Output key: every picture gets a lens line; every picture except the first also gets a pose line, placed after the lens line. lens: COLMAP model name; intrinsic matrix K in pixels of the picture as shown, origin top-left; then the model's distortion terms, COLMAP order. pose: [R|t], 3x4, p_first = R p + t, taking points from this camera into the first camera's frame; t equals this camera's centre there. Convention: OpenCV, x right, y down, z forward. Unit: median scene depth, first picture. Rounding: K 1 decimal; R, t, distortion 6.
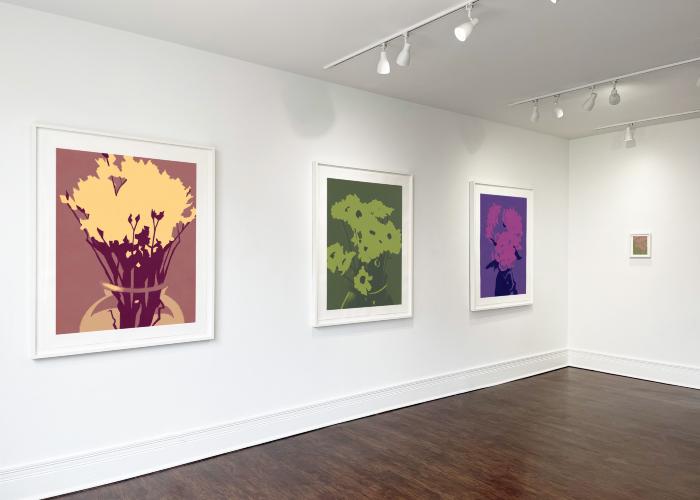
lens RADIAL K [[528.4, 0, 331.6], [0, 528.4, 255.1], [0, 0, 1]] dist [0.041880, -0.052801]
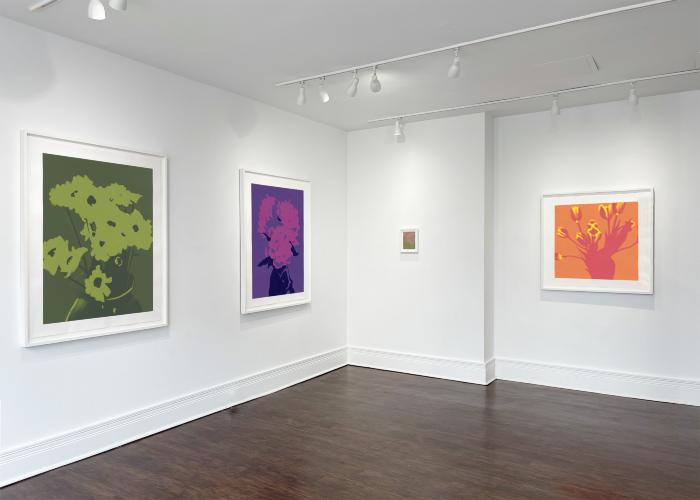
lens RADIAL K [[528.4, 0, 341.7], [0, 528.4, 249.7], [0, 0, 1]] dist [0.041880, -0.052801]
pose [[0.941574, -0.004864, 0.336771, 0.141033], [0.005792, 0.999982, -0.001751, 0.000222], [-0.336756, 0.003599, 0.941585, 0.119390]]
